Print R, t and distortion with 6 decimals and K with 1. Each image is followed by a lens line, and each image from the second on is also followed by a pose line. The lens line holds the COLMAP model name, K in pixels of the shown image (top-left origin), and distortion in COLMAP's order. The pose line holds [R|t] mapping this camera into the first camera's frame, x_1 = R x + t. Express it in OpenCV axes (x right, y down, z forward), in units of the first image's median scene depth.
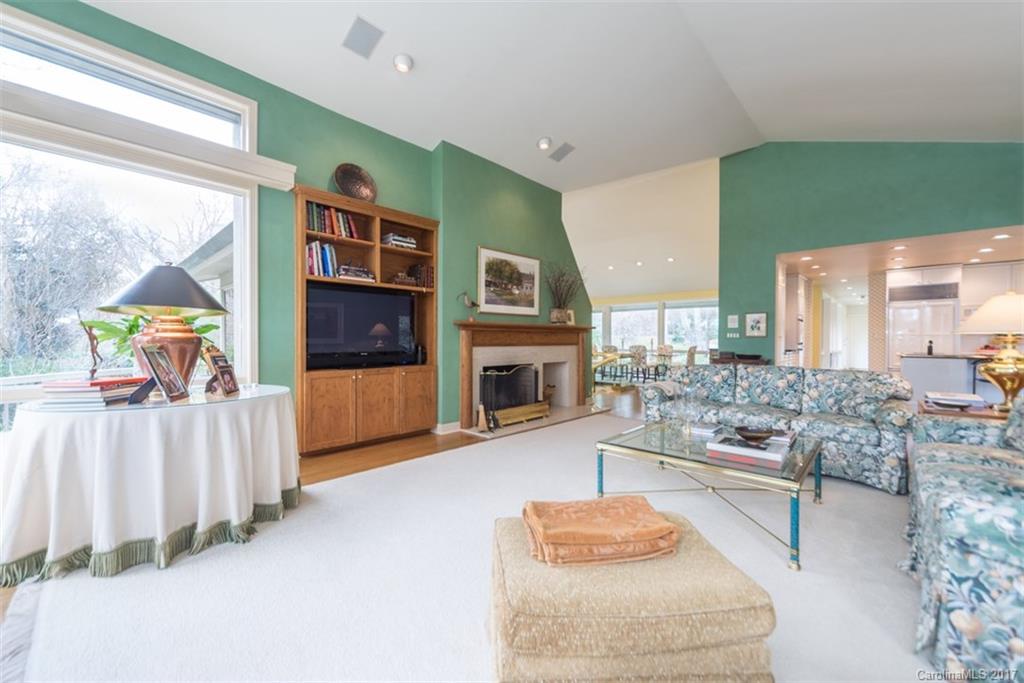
lens RADIAL K [[401.0, 0, 510.6], [0, 401.0, 341.3], [0, 0, 1]] dist [0.000660, 0.000073]
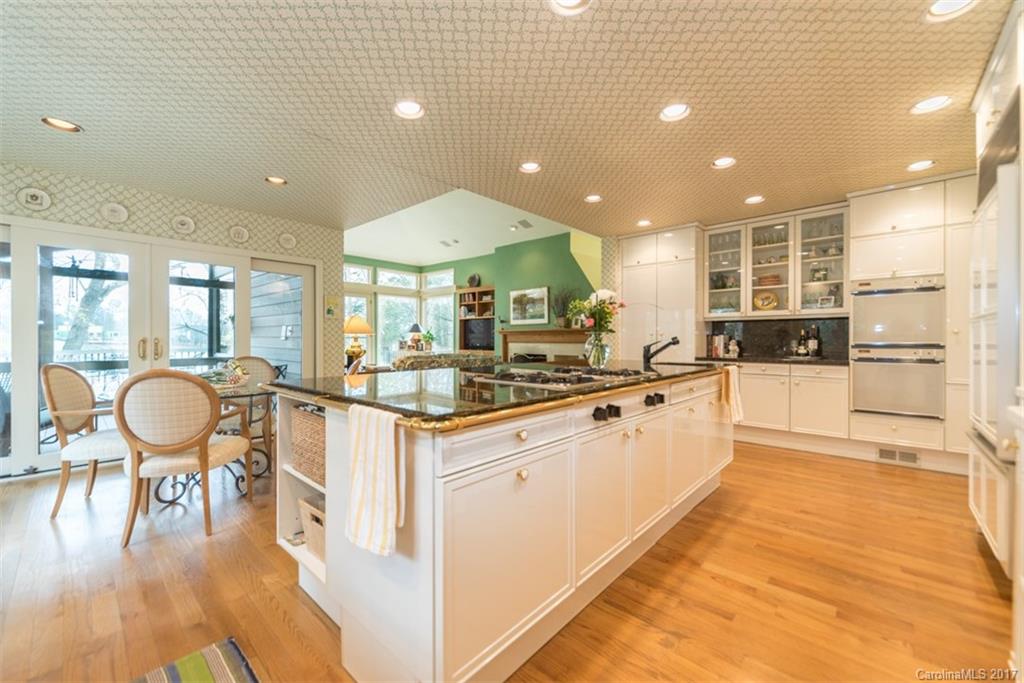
lens RADIAL K [[401.0, 0, 512.8], [0, 401.0, 341.3], [0, 0, 1]] dist [0.000660, 0.000073]
pose [[0.020761, -0.002195, -0.999782, 1.787510], [-0.004551, 0.999987, -0.002290, 0.007996], [0.999774, 0.004598, 0.020751, 0.955158]]
